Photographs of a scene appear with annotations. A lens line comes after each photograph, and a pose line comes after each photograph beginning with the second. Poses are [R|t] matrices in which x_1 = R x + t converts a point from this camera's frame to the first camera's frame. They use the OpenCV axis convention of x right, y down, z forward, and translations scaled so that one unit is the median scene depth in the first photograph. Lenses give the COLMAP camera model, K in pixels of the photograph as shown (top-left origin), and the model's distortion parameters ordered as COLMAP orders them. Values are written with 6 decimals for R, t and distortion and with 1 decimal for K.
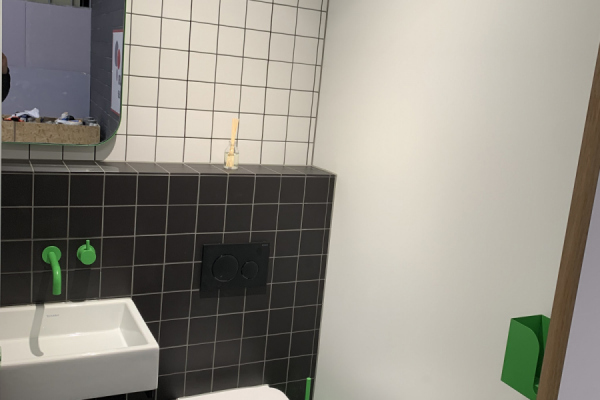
lens RADIAL K [[615.4, 0, 300.2], [0, 615.4, 195.7], [0, 0, 1]] dist [0.031658, 0.000000]
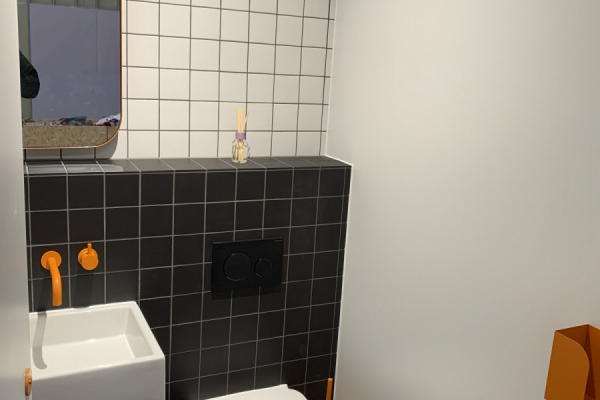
lens RADIAL K [[615.4, 0, 295.0], [0, 615.4, 200.7], [0, 0, 1]] dist [0.031658, 0.000000]
pose [[0.998768, -0.030978, -0.038773, 0.006933], [0.032006, 0.999145, 0.026173, -0.007131], [0.037929, -0.027382, 0.998905, 0.061255]]
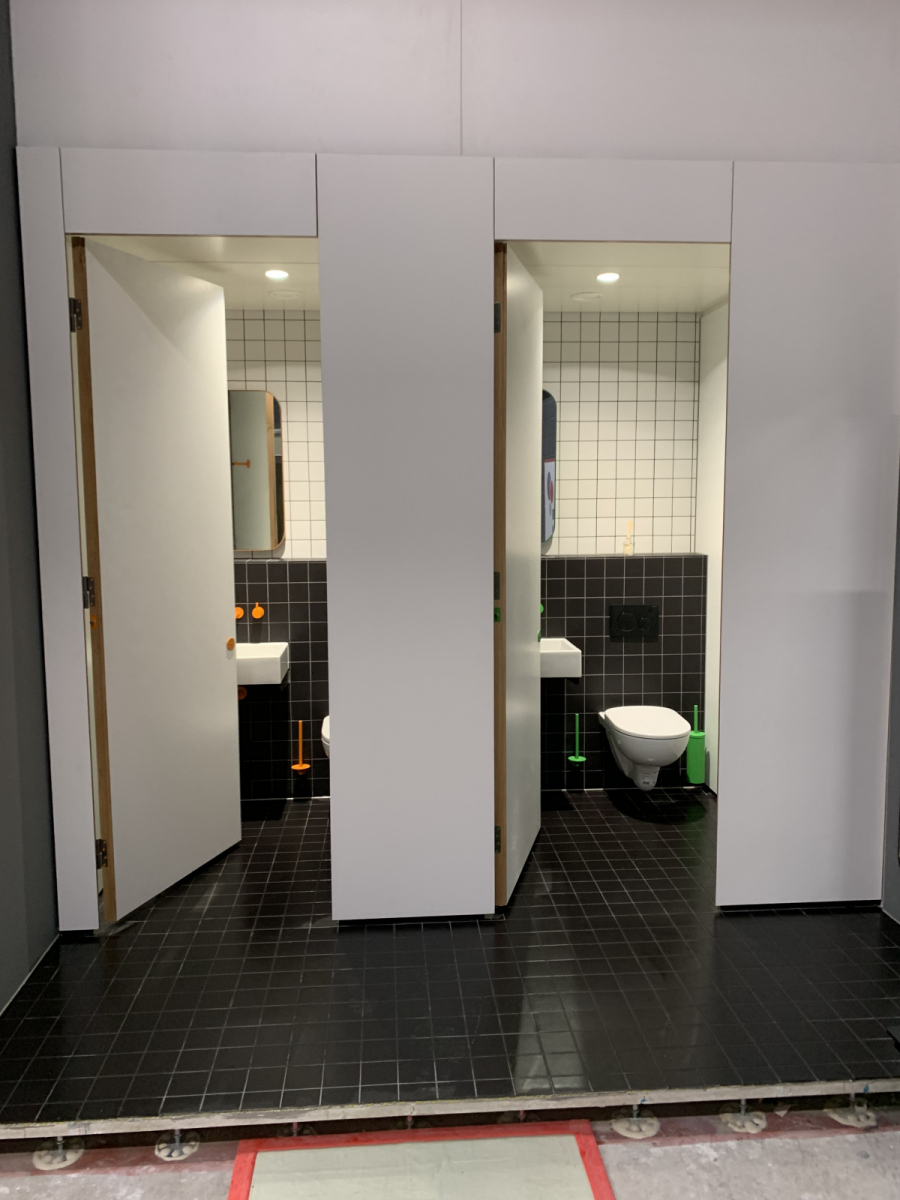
lens RADIAL K [[923.7, 0, 439.6], [0, 923.7, 598.7], [0, 0, 1]] dist [0.047317, -0.044323]
pose [[0.917201, -0.056075, -0.394459, 0.338698], [0.023613, 0.995957, -0.086677, 0.240160], [0.397724, 0.070185, 0.914817, -1.189779]]
